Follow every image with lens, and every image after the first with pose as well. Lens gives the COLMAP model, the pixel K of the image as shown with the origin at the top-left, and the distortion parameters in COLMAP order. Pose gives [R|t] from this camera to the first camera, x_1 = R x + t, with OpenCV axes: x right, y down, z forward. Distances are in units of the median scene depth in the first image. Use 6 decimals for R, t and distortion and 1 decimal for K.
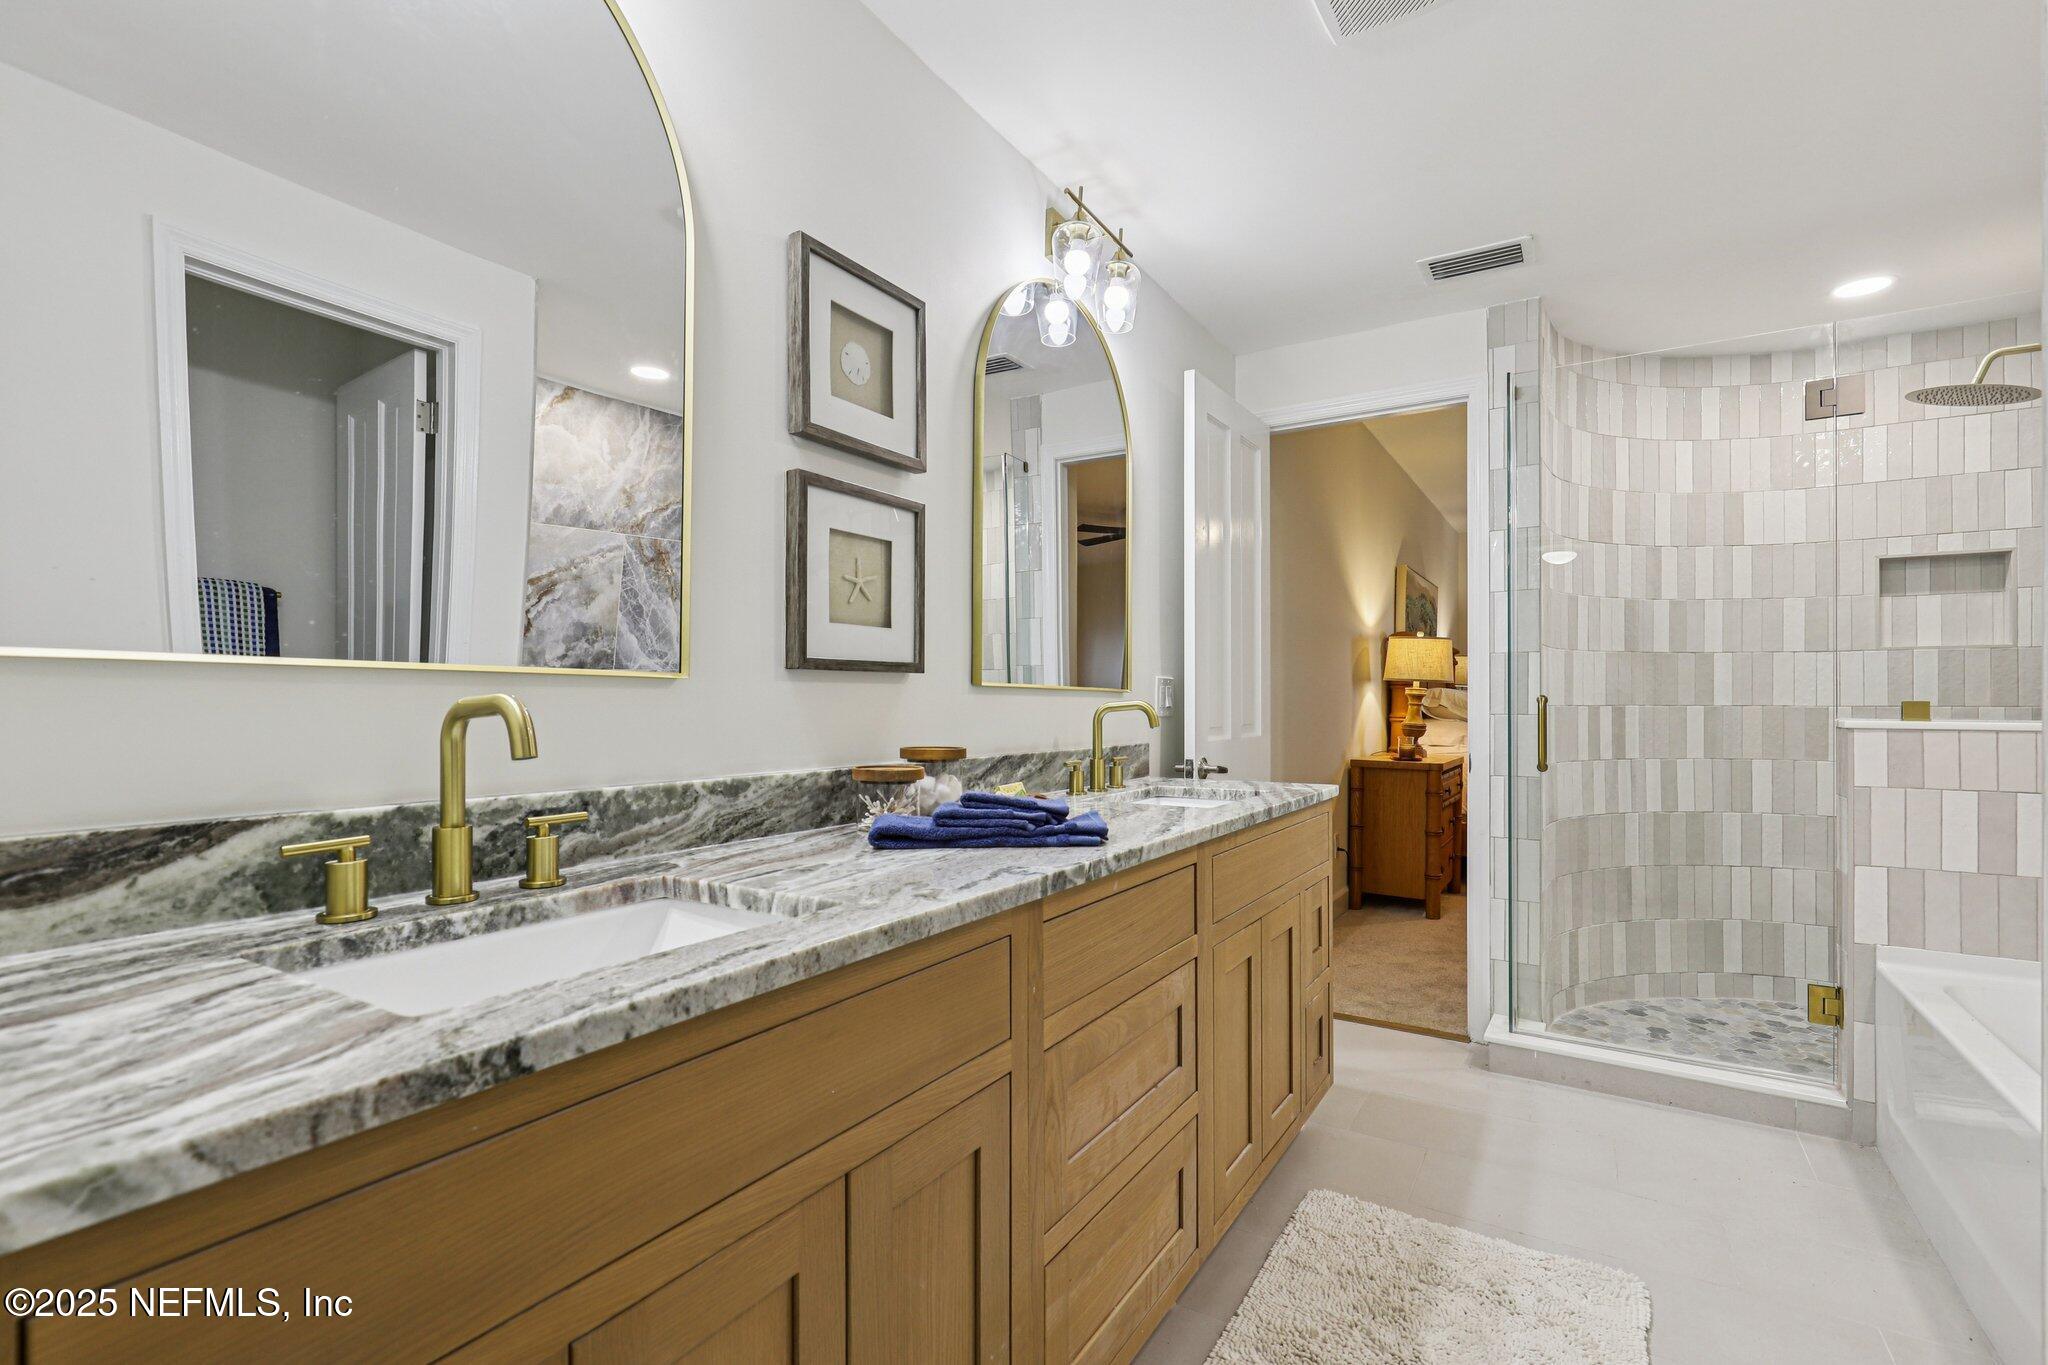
lens RADIAL K [[934.0, 0, 1035.7], [0, 934.0, 691.9], [0, 0, 1]] dist [-0.001315, 0.000987]
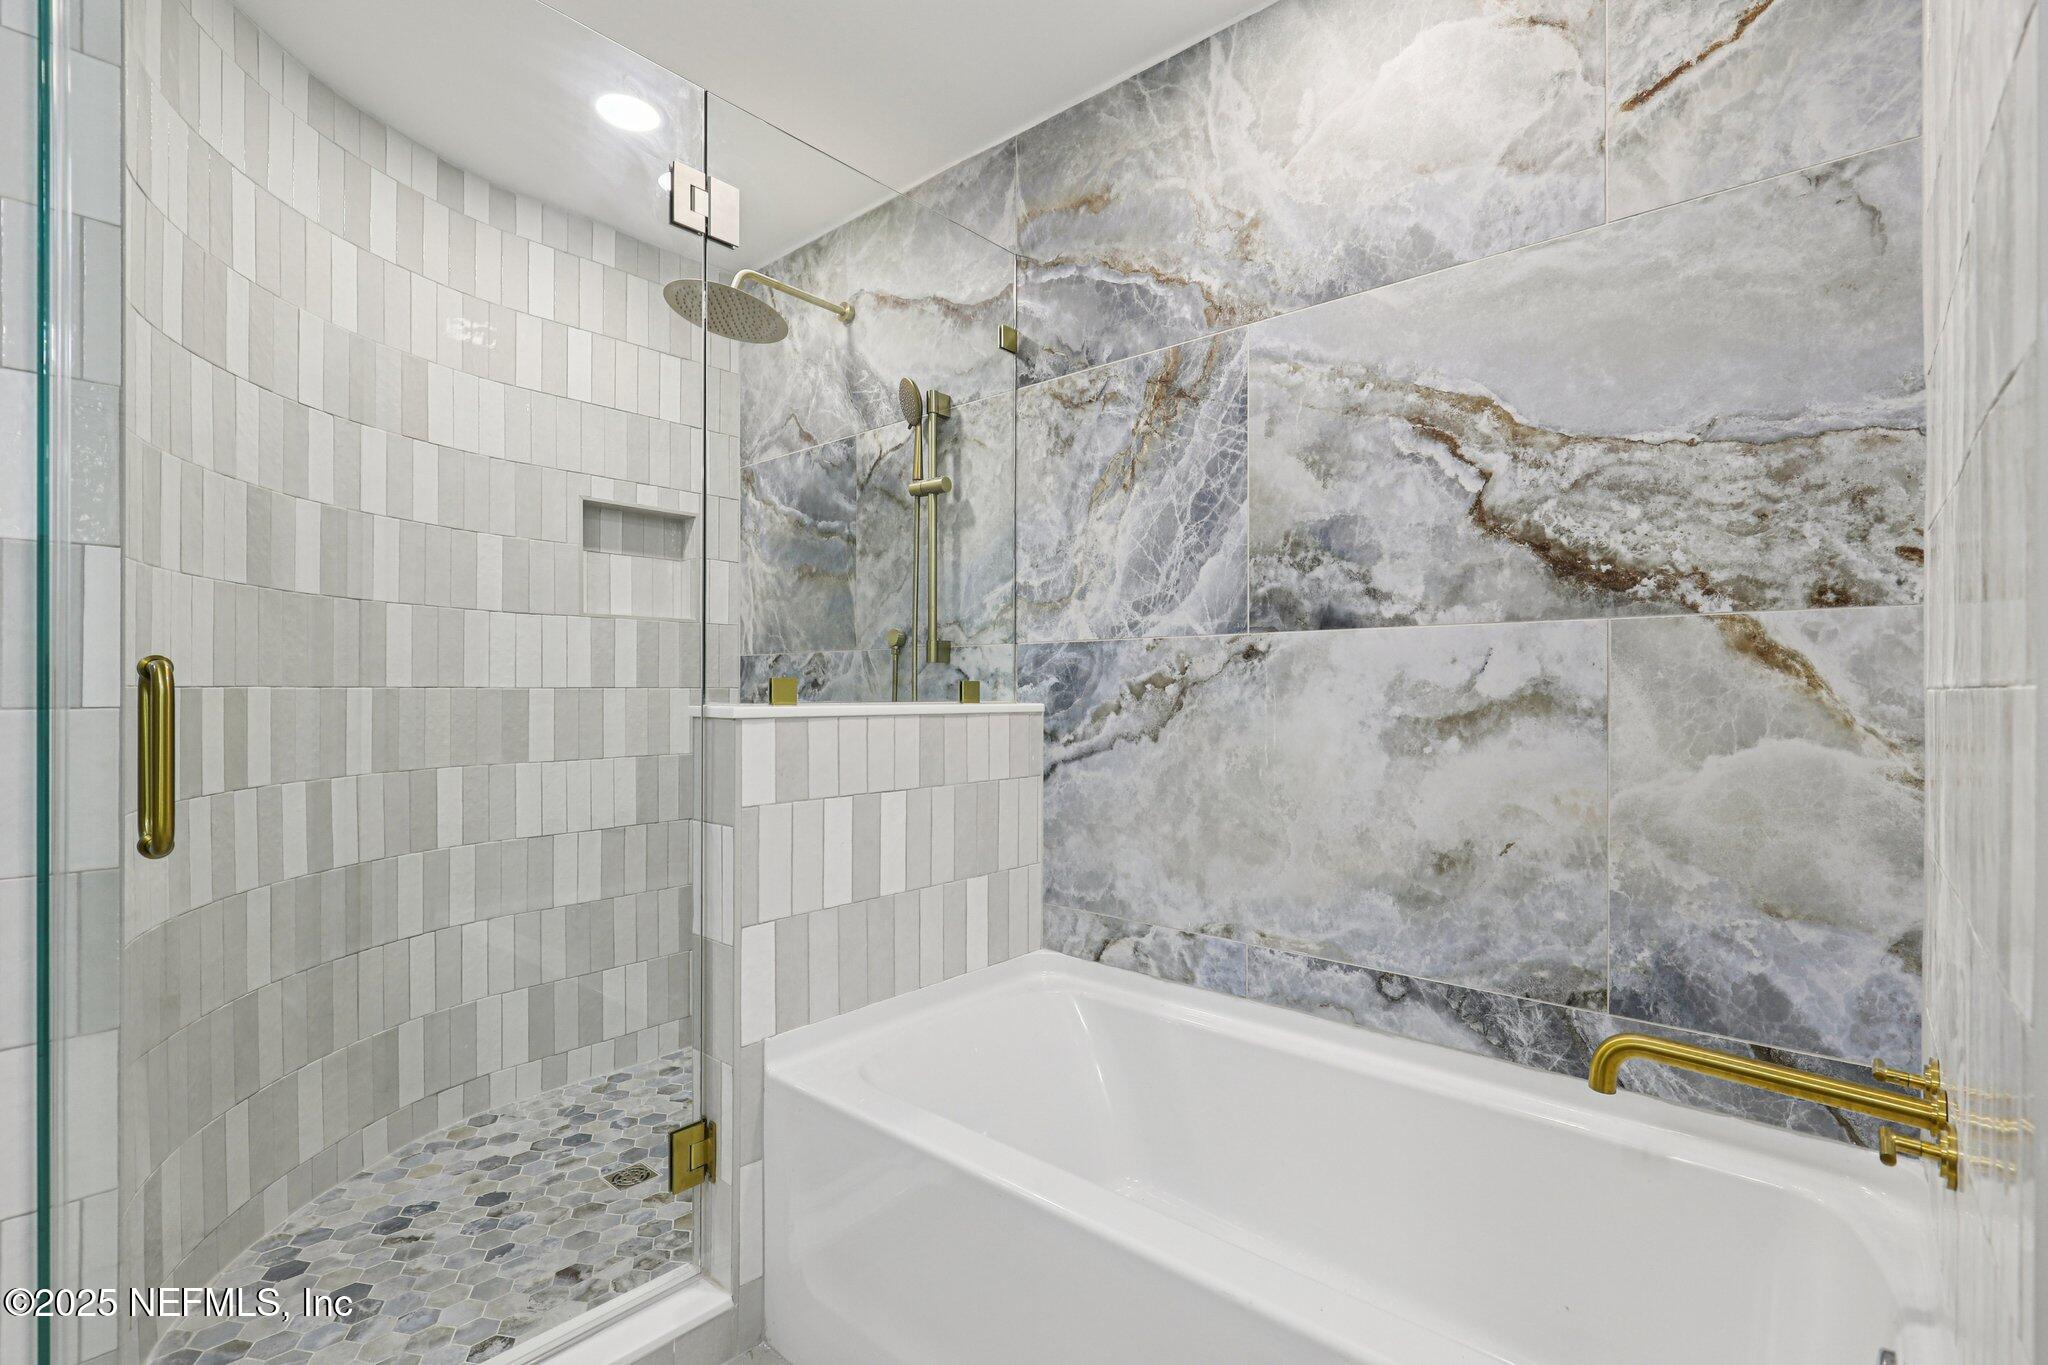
lens RADIAL K [[934.0, 0, 1042.0], [0, 934.0, 686.8], [0, 0, 1]] dist [-0.001315, 0.000987]
pose [[0.157472, 0.000337, 0.987523, 0.183619], [-0.009555, 0.999954, 0.001183, 0.009990], [-0.987477, -0.009622, 0.157468, 0.480028]]
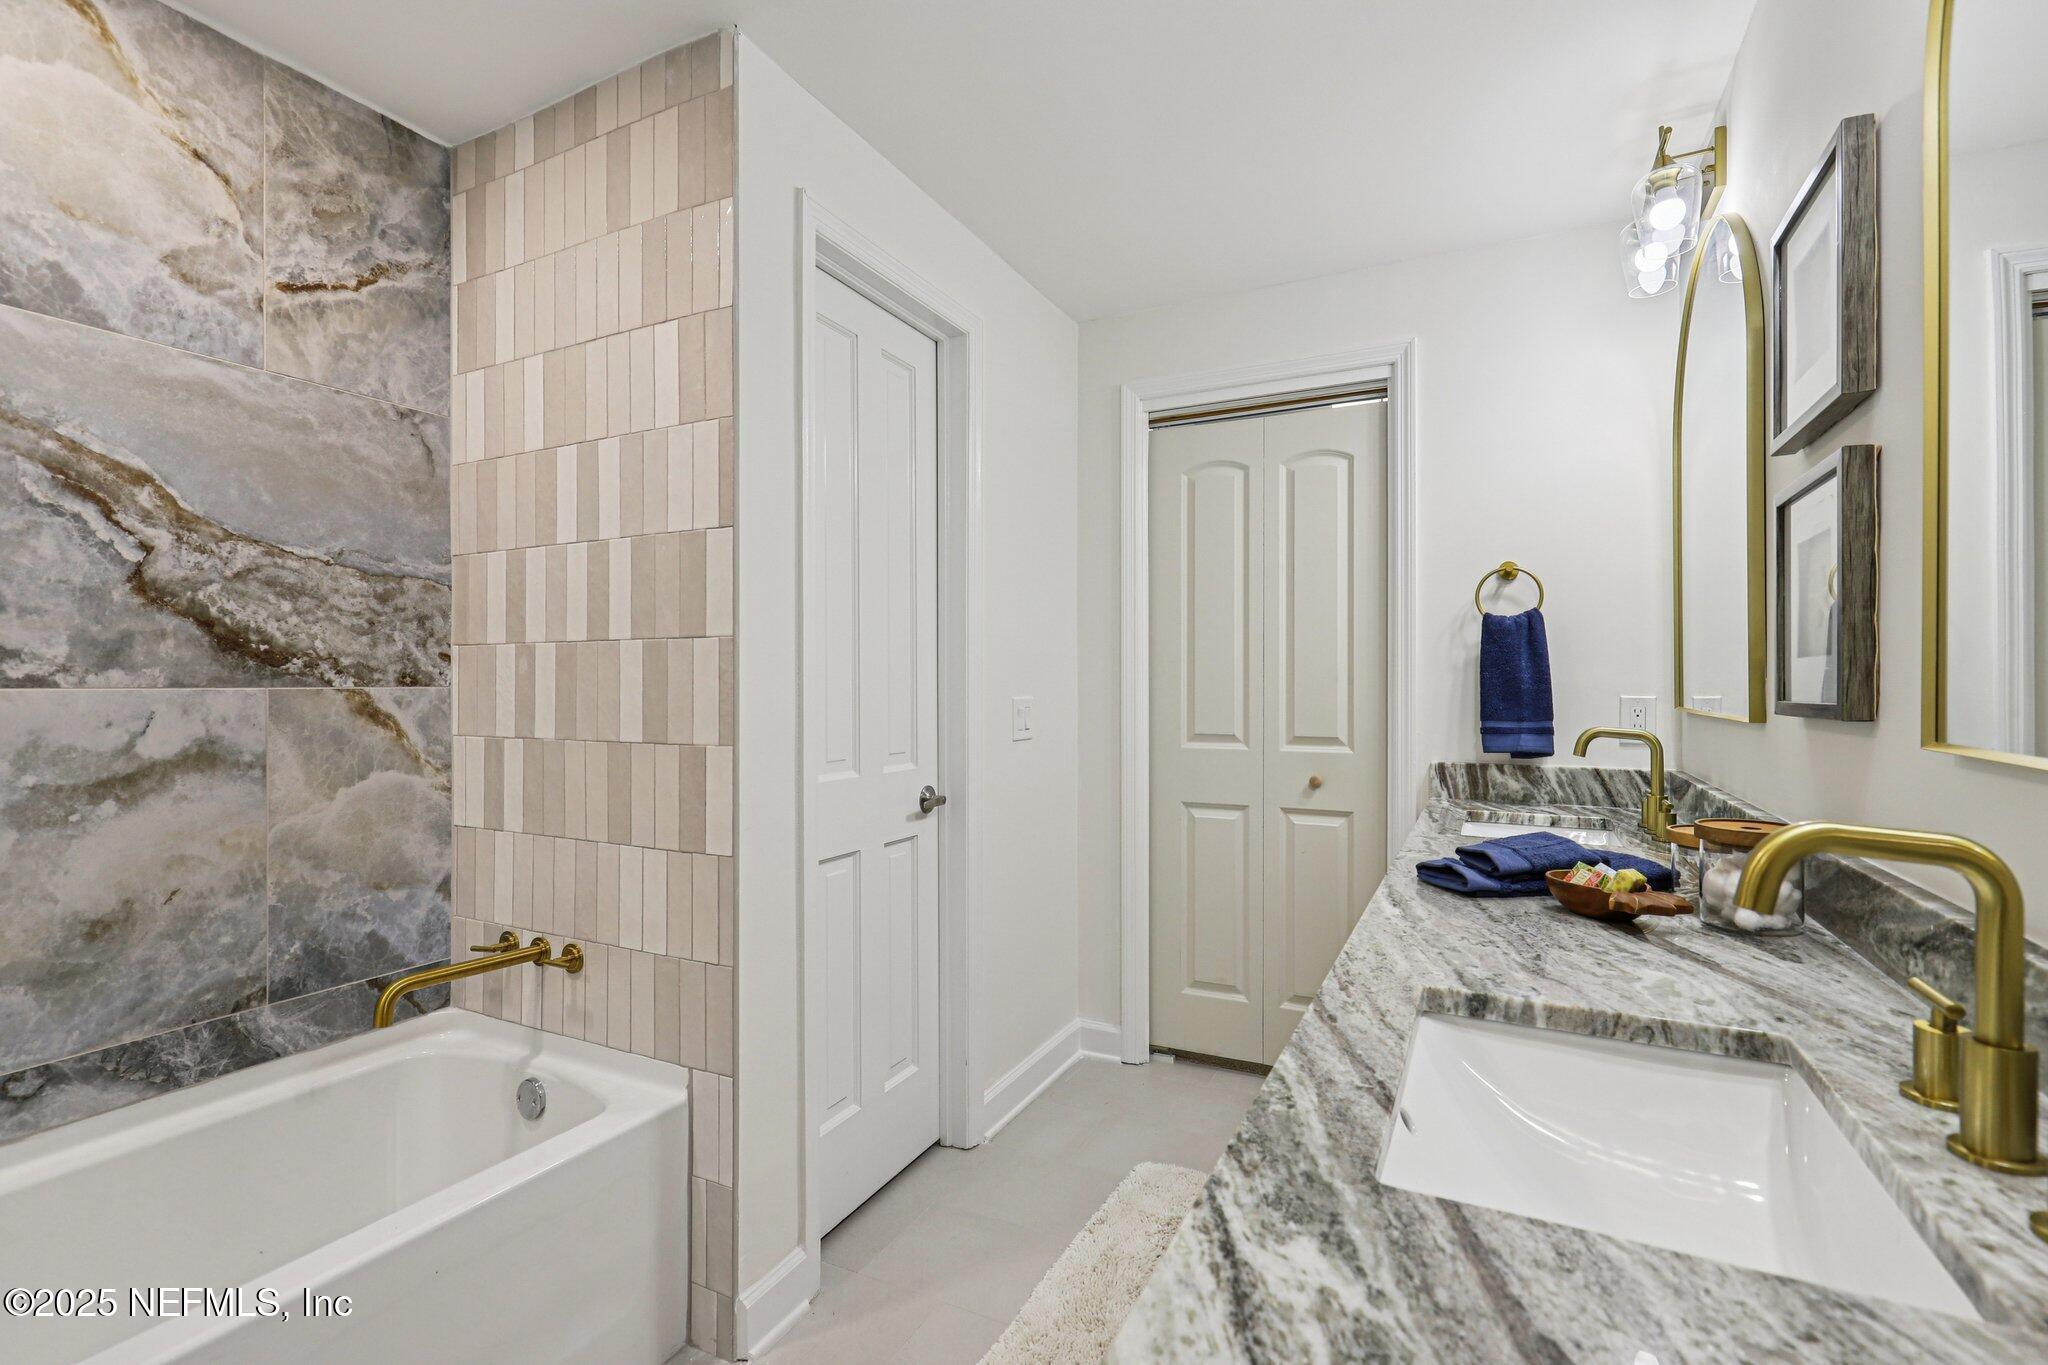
lens RADIAL K [[934.0, 0, 1024.7], [0, 934.0, 686.3], [0, 0, 1]] dist [-0.001315, 0.000987]
pose [[-0.997111, -0.001267, -0.075943, 0.218944], [-0.000765, 0.999978, -0.006626, -0.005394], [0.075950, -0.006549, -0.997090, 0.665681]]
